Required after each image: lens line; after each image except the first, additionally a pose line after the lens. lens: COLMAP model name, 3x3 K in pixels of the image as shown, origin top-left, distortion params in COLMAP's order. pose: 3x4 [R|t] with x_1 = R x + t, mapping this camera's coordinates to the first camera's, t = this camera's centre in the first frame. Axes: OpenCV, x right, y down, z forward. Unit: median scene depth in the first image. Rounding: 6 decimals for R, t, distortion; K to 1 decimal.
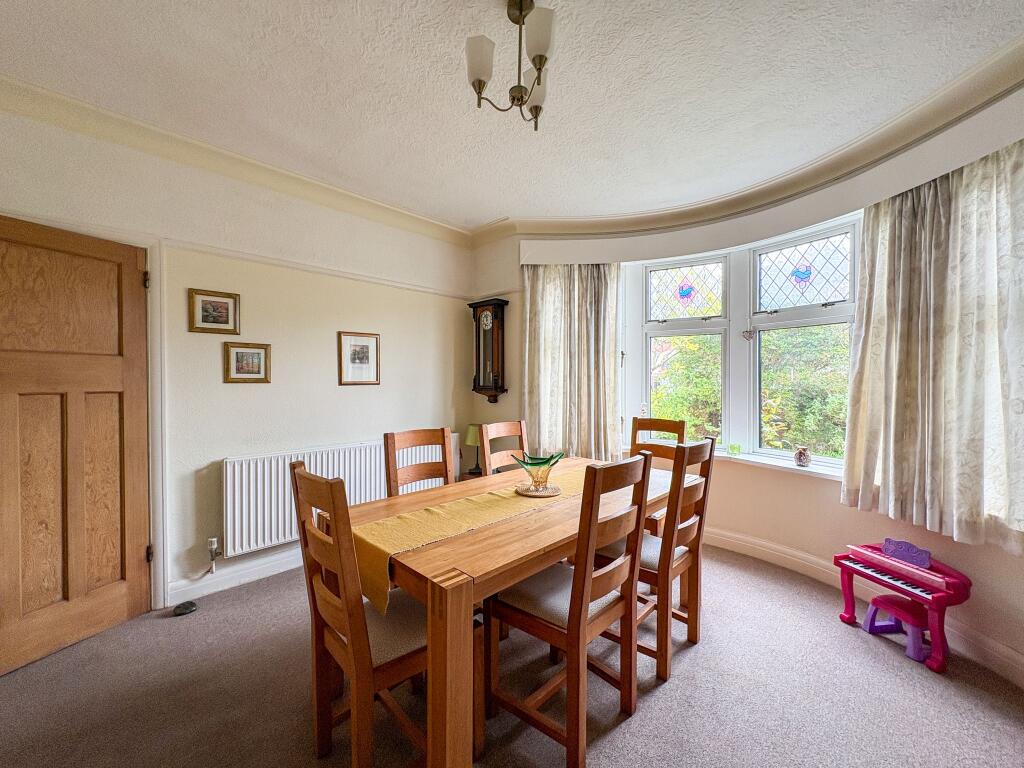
lens RADIAL K [[410.4, 0, 512.1], [0, 410.4, 383.9], [0, 0, 1]] dist [0.001664, -0.000343]
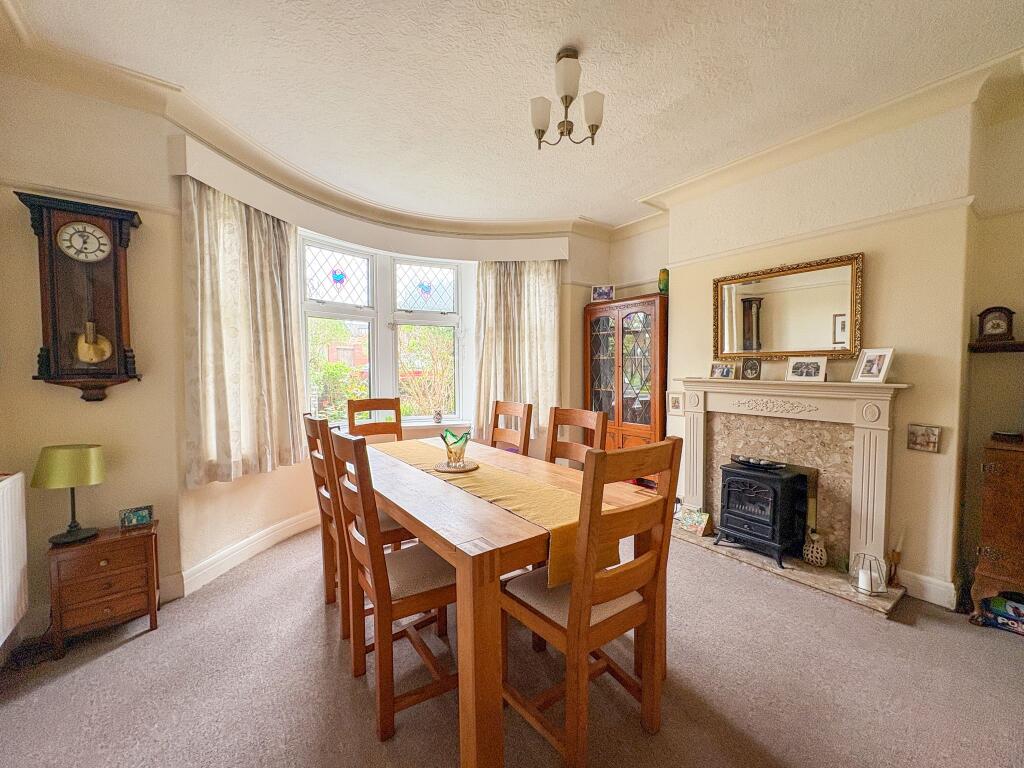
lens RADIAL K [[410.4, 0, 510.7], [0, 410.4, 386.9], [0, 0, 1]] dist [0.001664, -0.000343]
pose [[0.149352, -0.042926, 0.987852, -0.614023], [0.010343, 0.999070, 0.041850, 0.013743], [-0.988730, 0.003967, 0.149657, 0.478511]]
